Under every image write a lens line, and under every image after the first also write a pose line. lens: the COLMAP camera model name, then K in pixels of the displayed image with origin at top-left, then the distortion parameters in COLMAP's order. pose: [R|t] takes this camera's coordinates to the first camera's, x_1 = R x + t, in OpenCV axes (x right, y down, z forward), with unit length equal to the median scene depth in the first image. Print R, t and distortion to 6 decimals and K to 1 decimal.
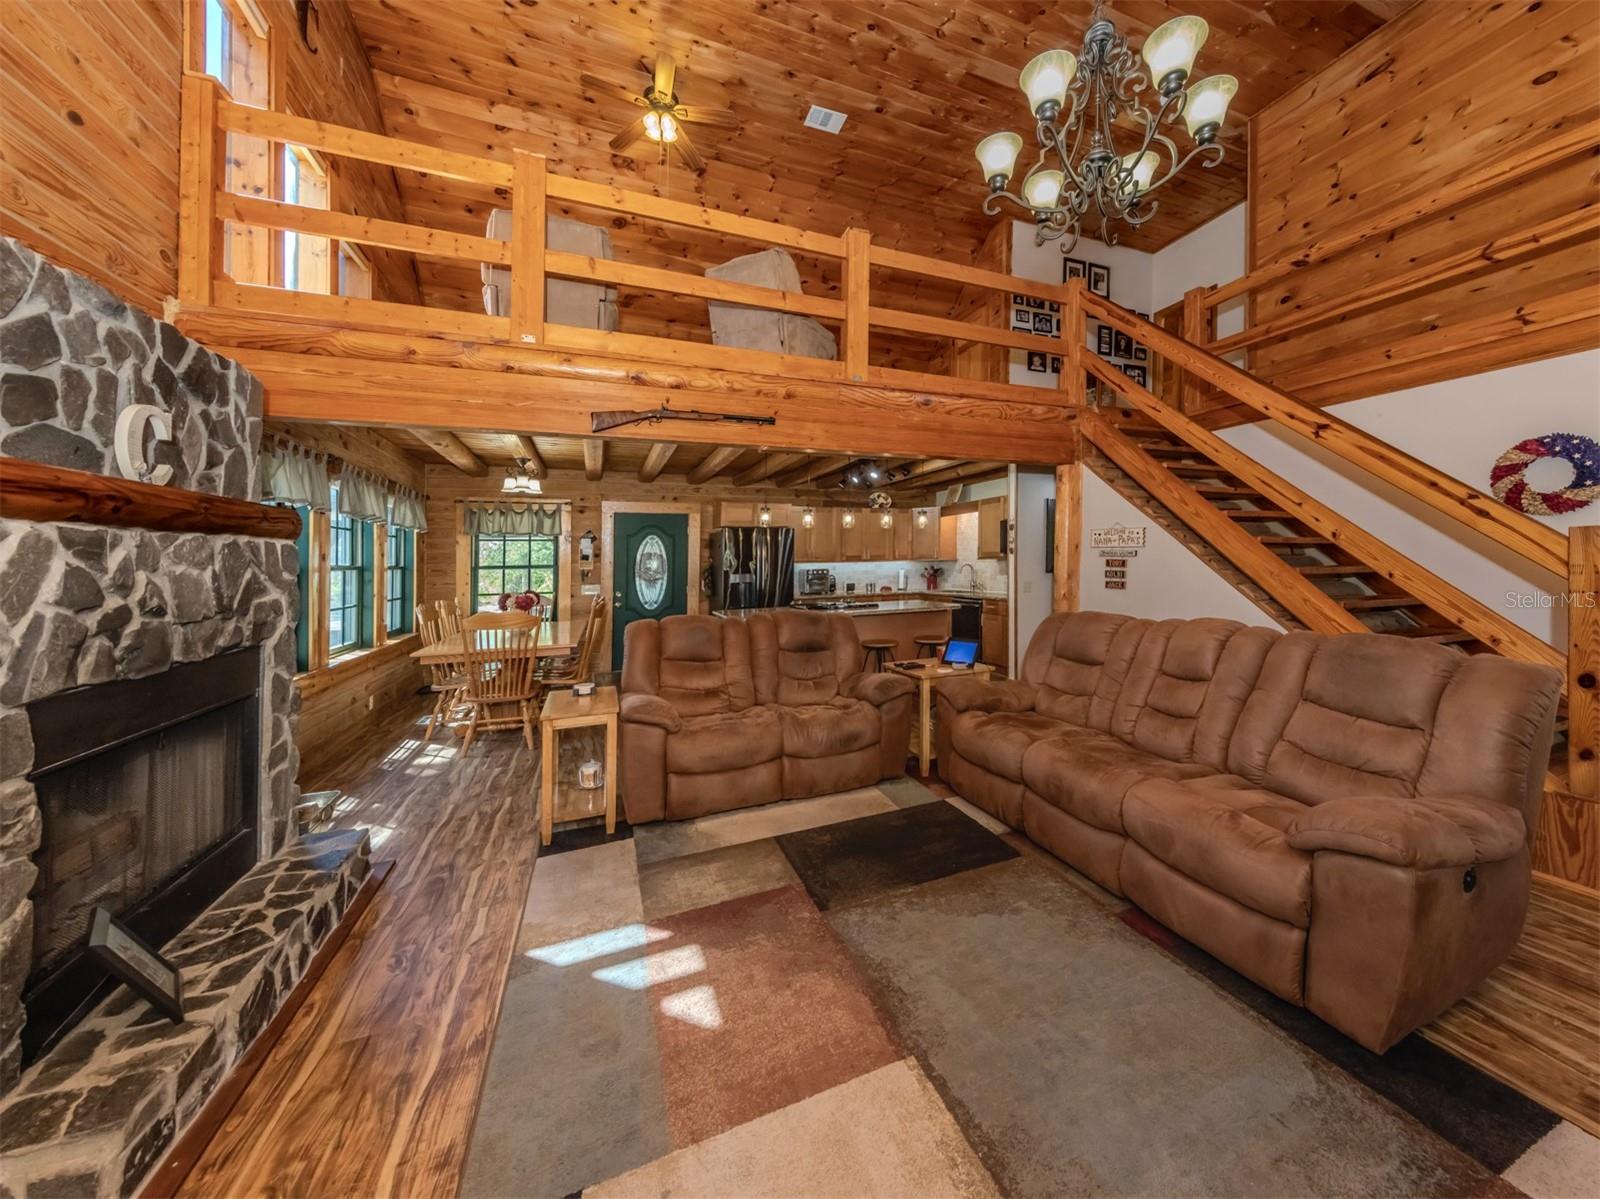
lens RADIAL K [[578.7, 0, 834.4], [0, 578.7, 566.0], [0, 0, 1]] dist [0.006954, -0.001166]
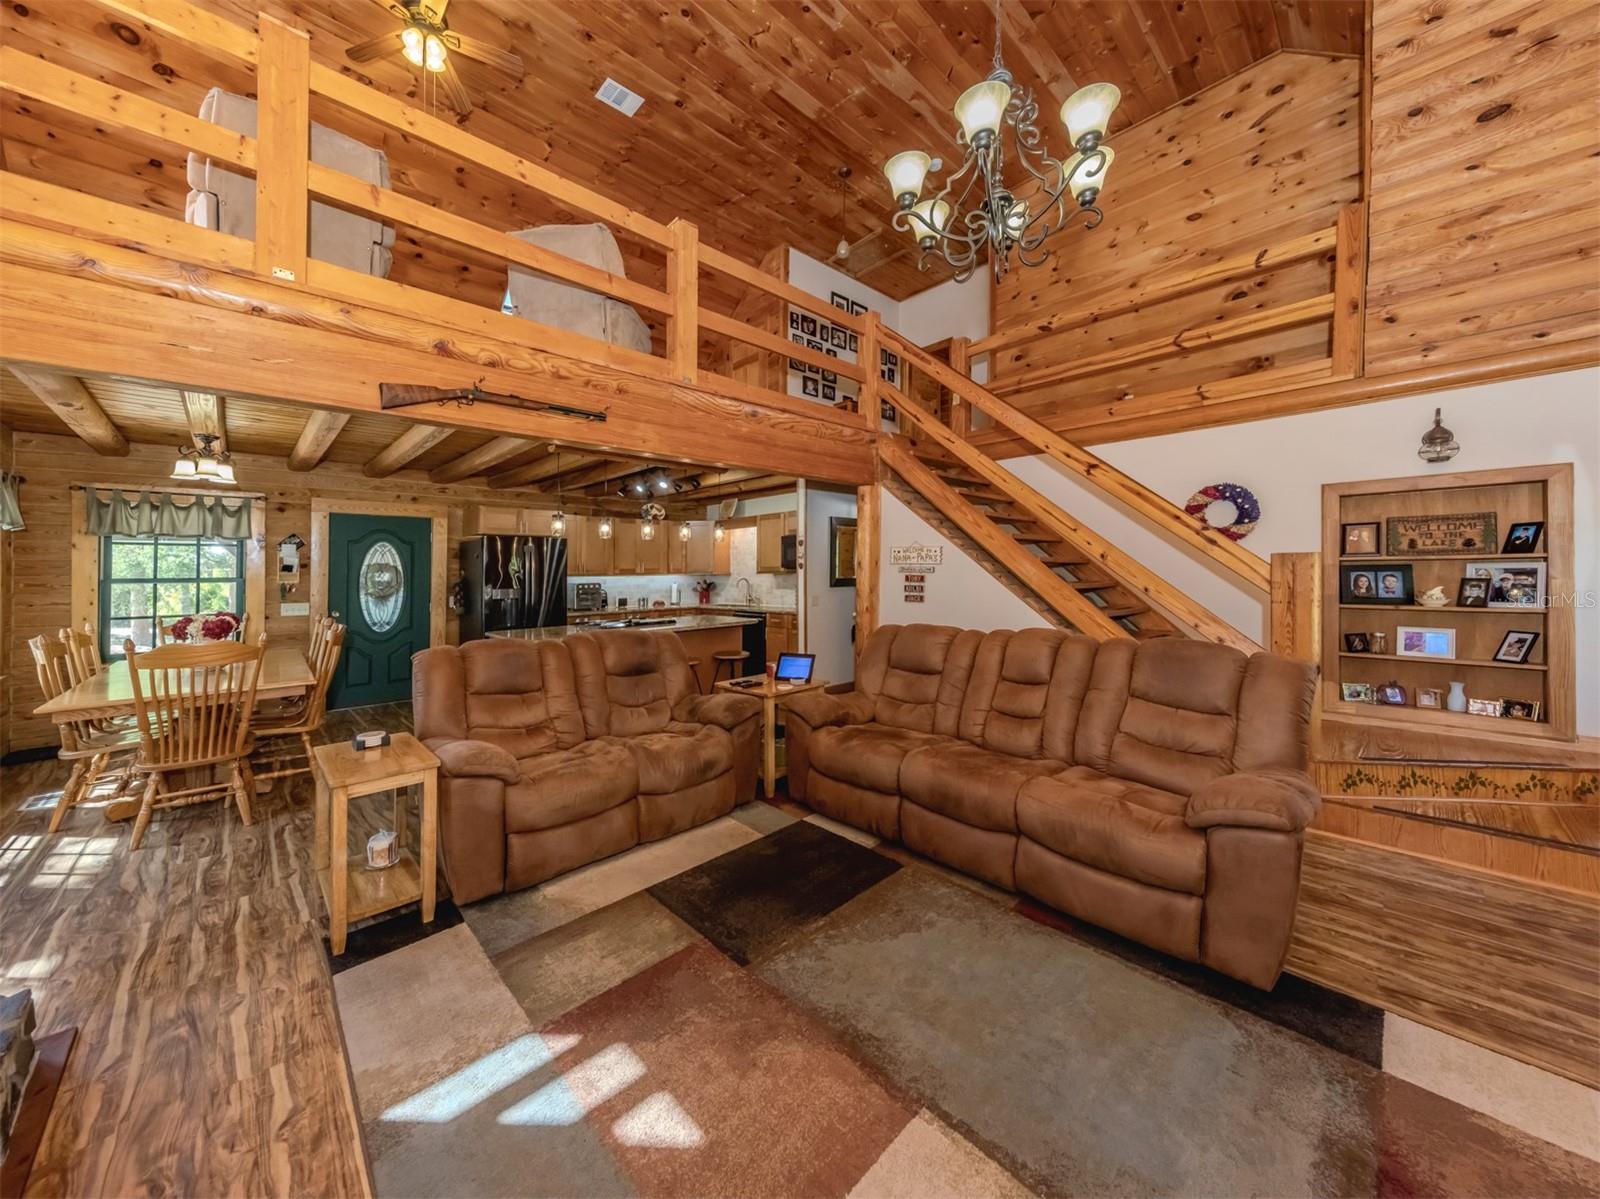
lens RADIAL K [[578.7, 0, 754.8], [0, 578.7, 578.0], [0, 0, 1]] dist [0.006954, -0.001166]
pose [[0.942831, 0.003814, 0.333250, -0.214590], [-0.003048, 0.999991, -0.002820, -0.002774], [-0.333258, 0.001643, 0.942834, 0.101734]]
